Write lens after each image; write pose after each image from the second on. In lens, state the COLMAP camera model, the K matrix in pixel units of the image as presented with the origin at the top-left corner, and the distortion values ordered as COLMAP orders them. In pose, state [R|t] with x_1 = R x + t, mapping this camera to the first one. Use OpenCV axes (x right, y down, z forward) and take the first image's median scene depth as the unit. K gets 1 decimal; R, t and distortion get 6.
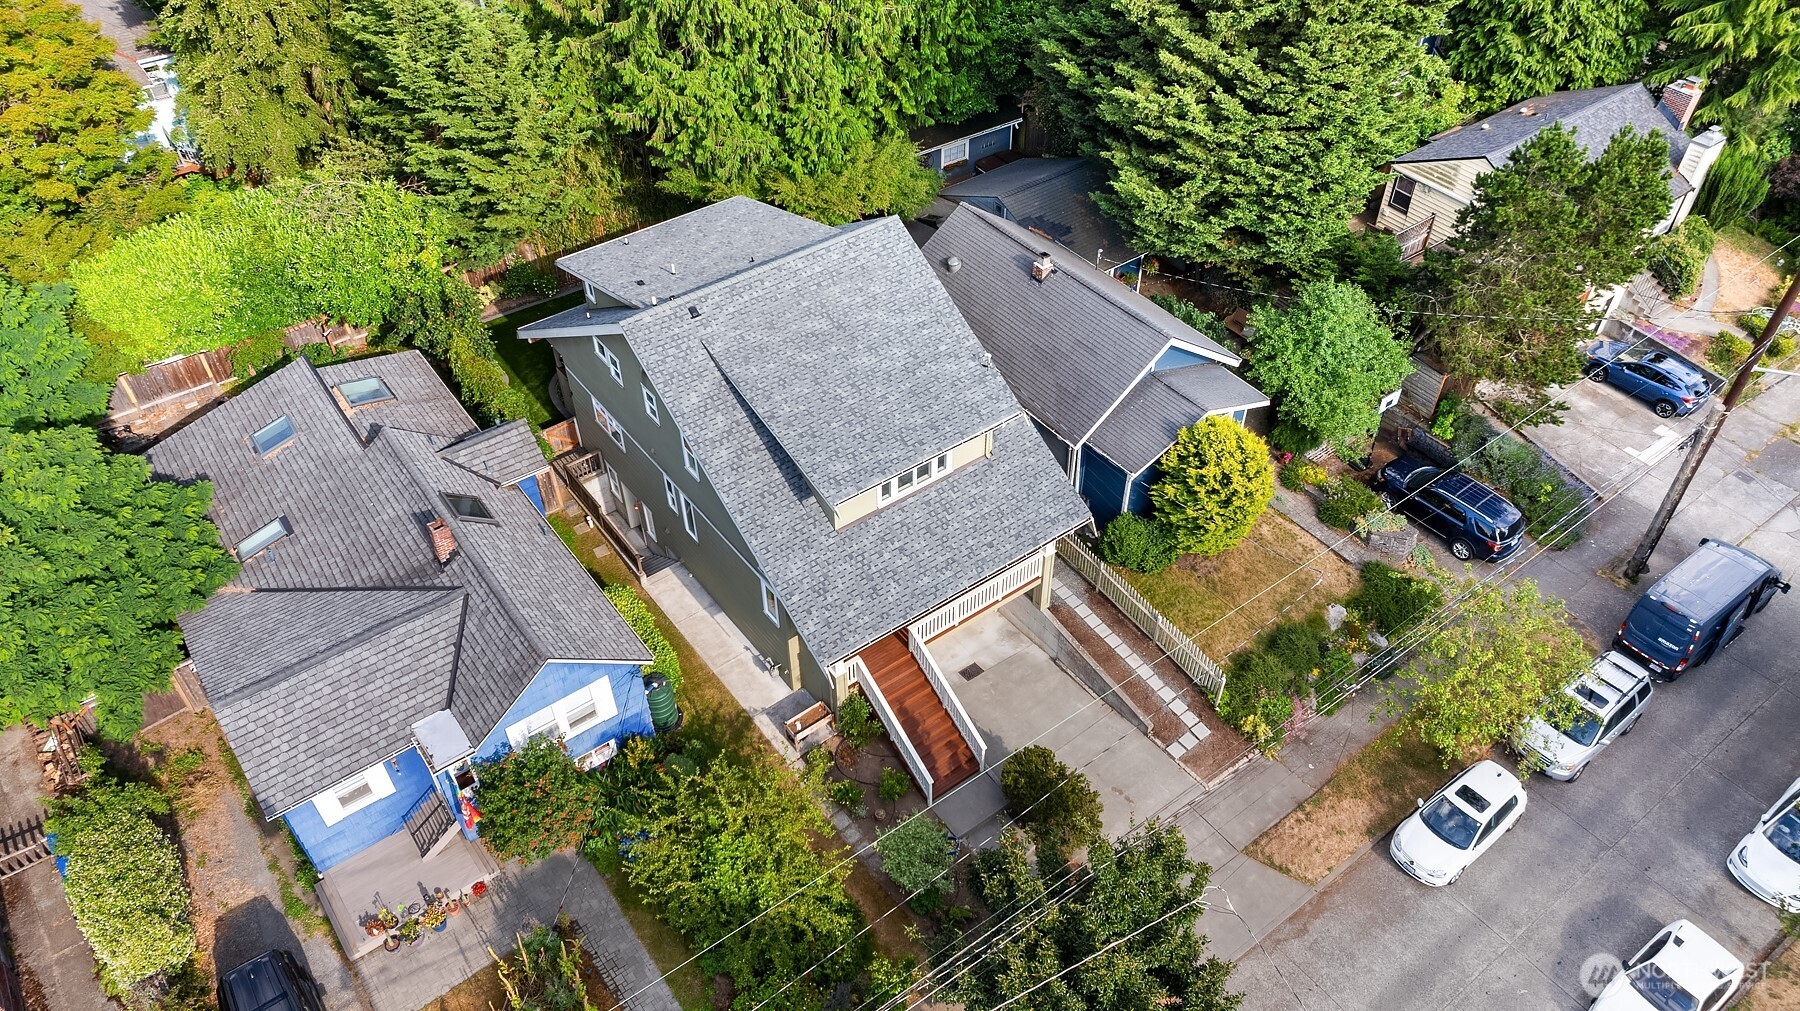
lens RADIAL K [[1216.6, 0, 900.0], [0, 1216.6, 505.5], [0, 0, 1]] dist [-0.000948, -0.000658]
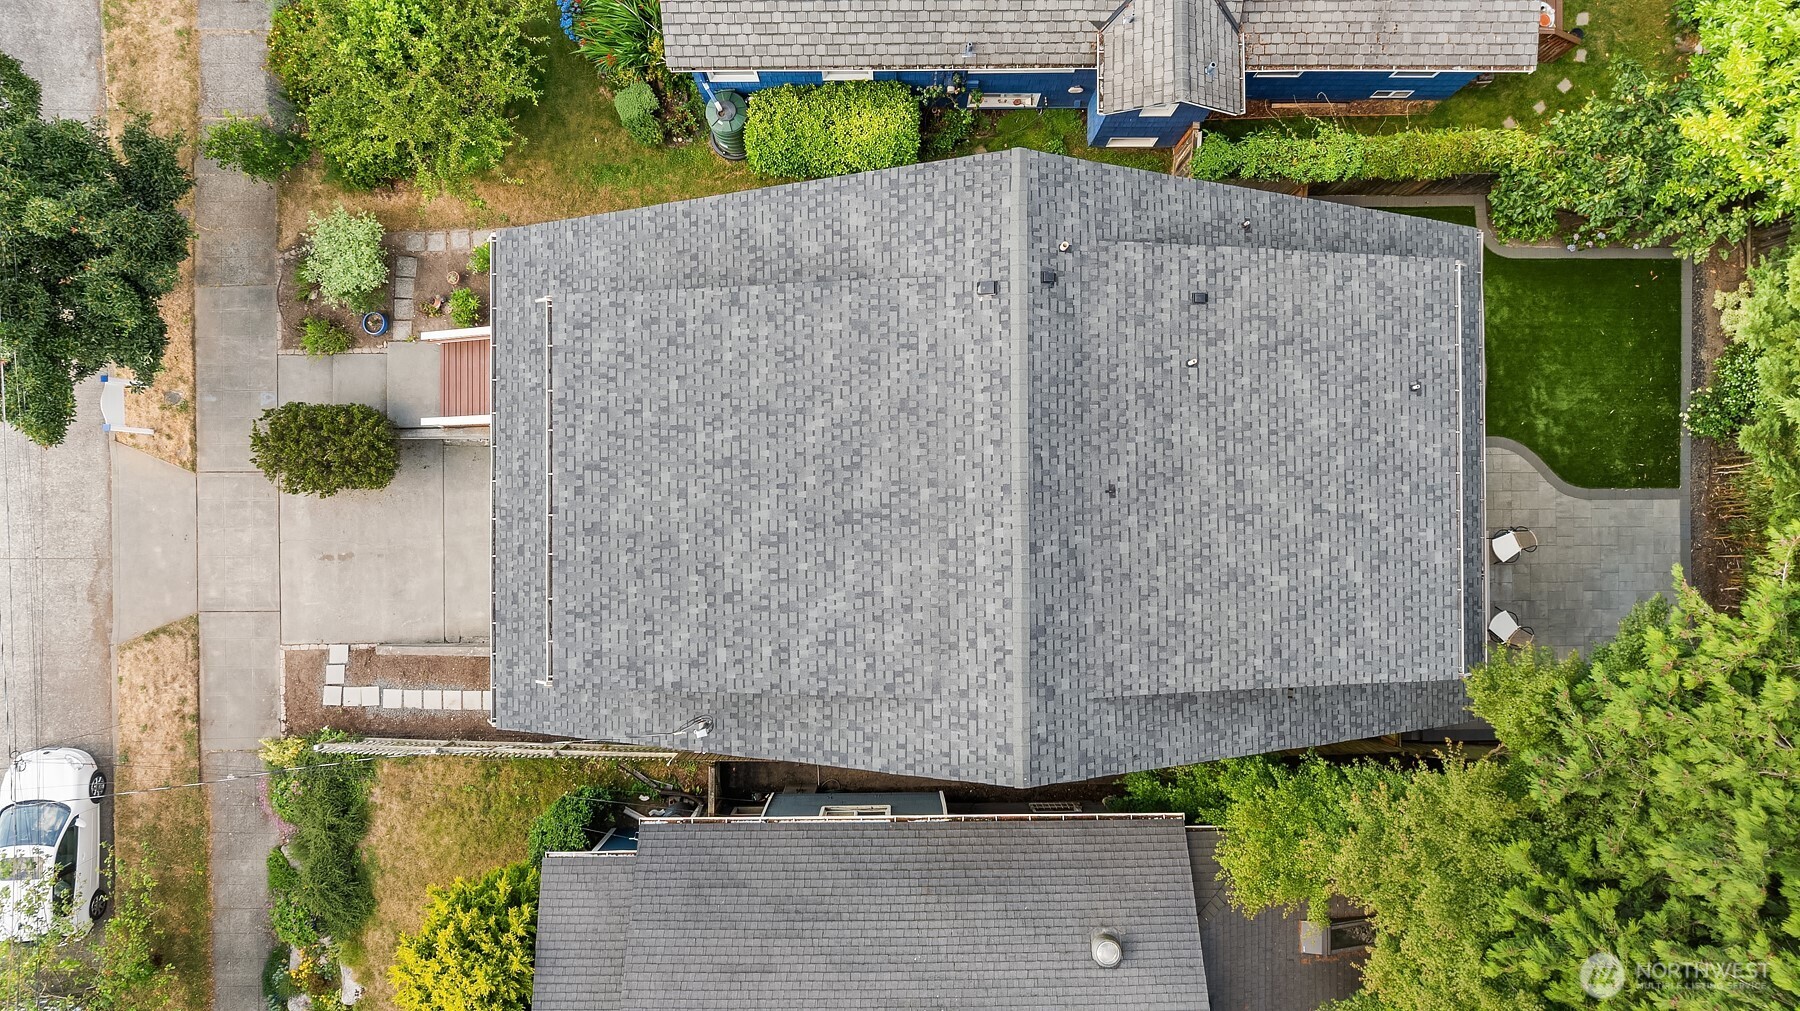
lens RADIAL K [[1216.6, 0, 900.0], [0, 1216.6, 505.5], [0, 0, 1]] dist [-0.000948, -0.000658]
pose [[-0.591698, 0.806139, -0.005856, -0.064160], [-0.553567, -0.401011, 0.729900, -0.550506], [0.586052, 0.435122, 0.683529, 0.638678]]
